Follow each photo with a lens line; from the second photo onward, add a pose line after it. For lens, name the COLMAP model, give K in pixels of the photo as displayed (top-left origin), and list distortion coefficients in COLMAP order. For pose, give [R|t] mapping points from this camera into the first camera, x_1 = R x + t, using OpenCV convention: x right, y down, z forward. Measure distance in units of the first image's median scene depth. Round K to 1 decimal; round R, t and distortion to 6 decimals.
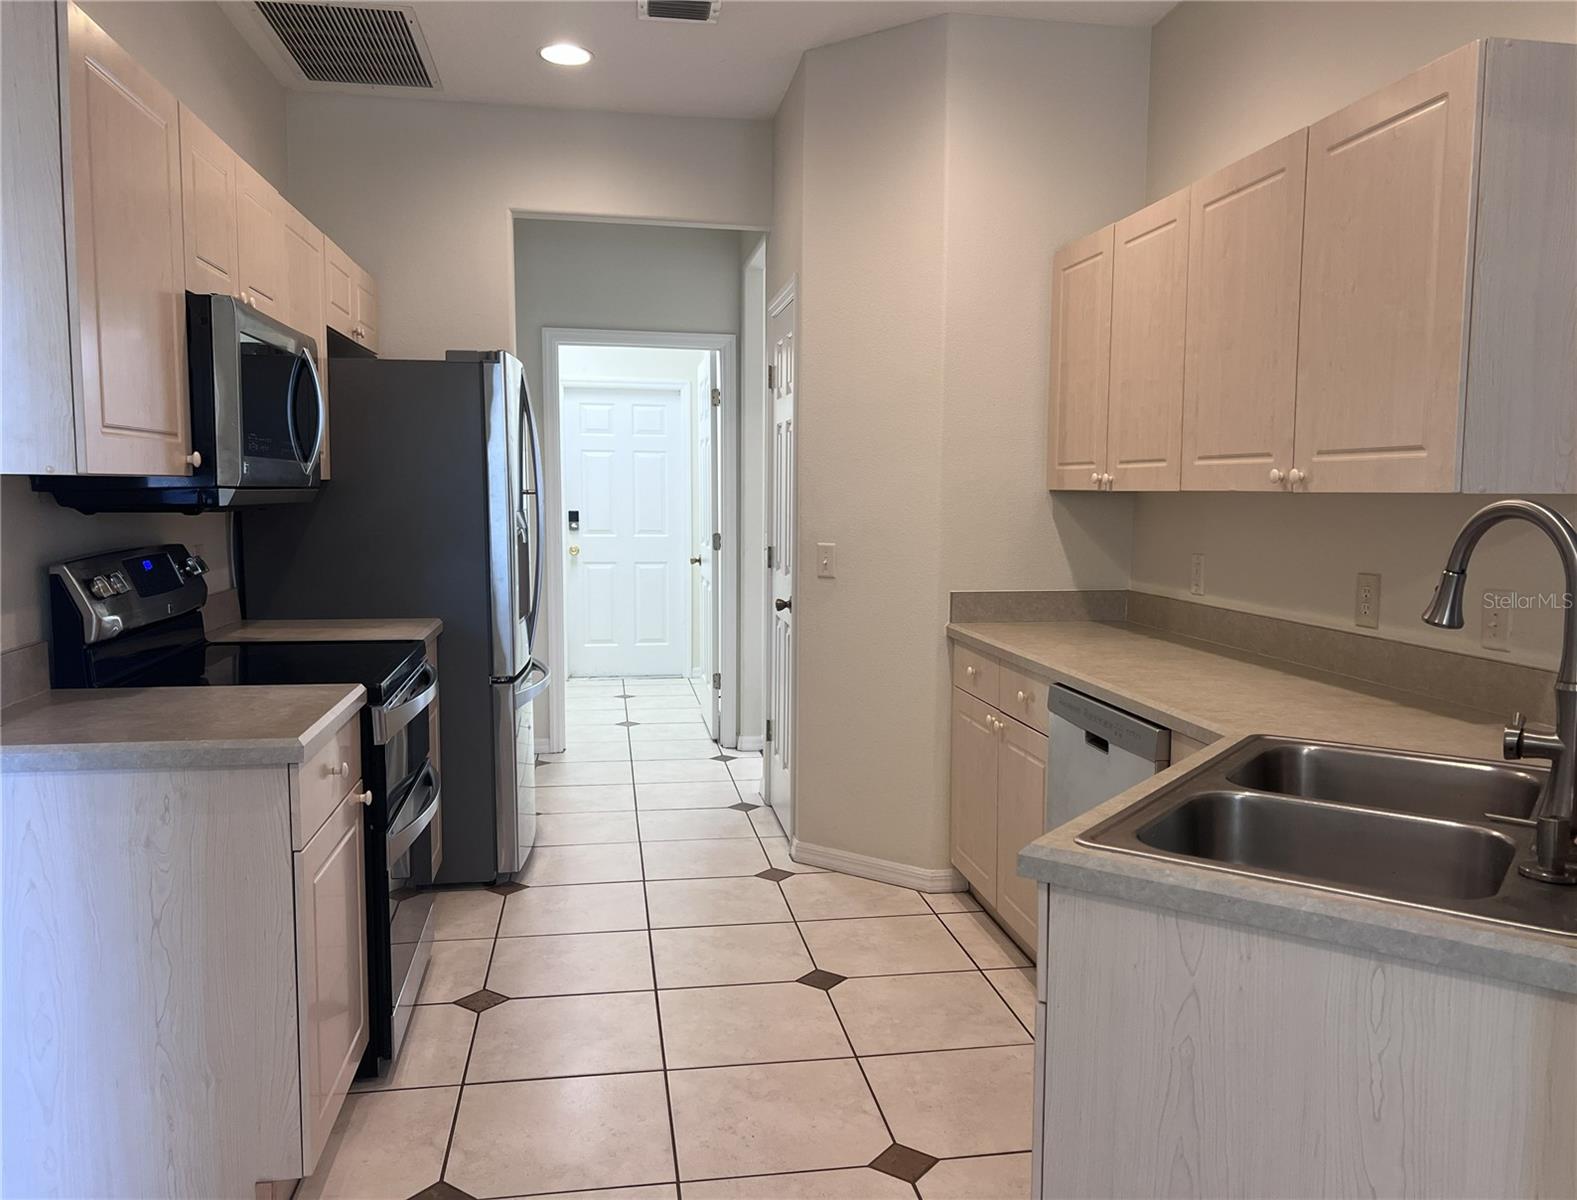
lens RADIAL K [[1232.2, 0, 788.5], [0, 1232.2, 600.0], [0, 0, 1]] dist [0.070726, 0.000705]
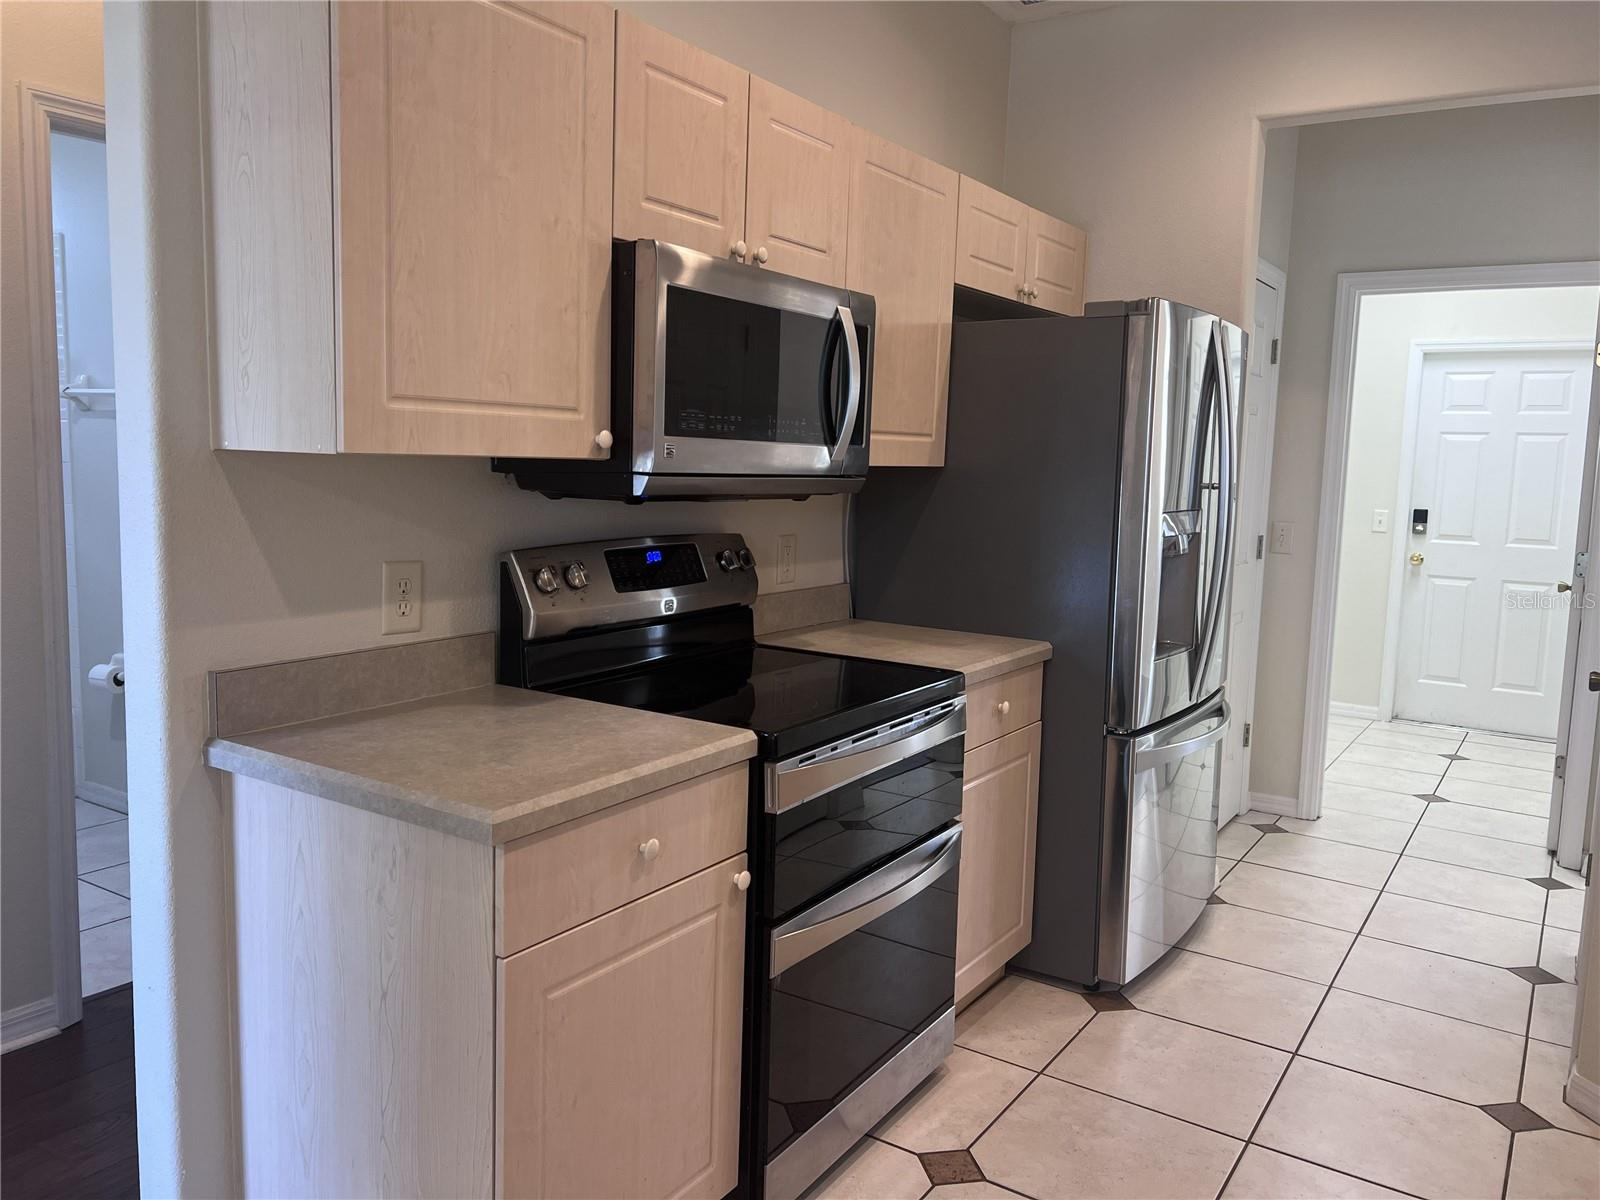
lens RADIAL K [[1198.2, 0, 800.6], [0, 1198.2, 588.0], [0, 0, 1]] dist [0.067608, -0.069089]
pose [[0.735500, 0.090922, -0.671396, 0.138089], [-0.086817, 0.995433, 0.039697, -0.043269], [0.671939, 0.029091, 0.740035, 0.377412]]
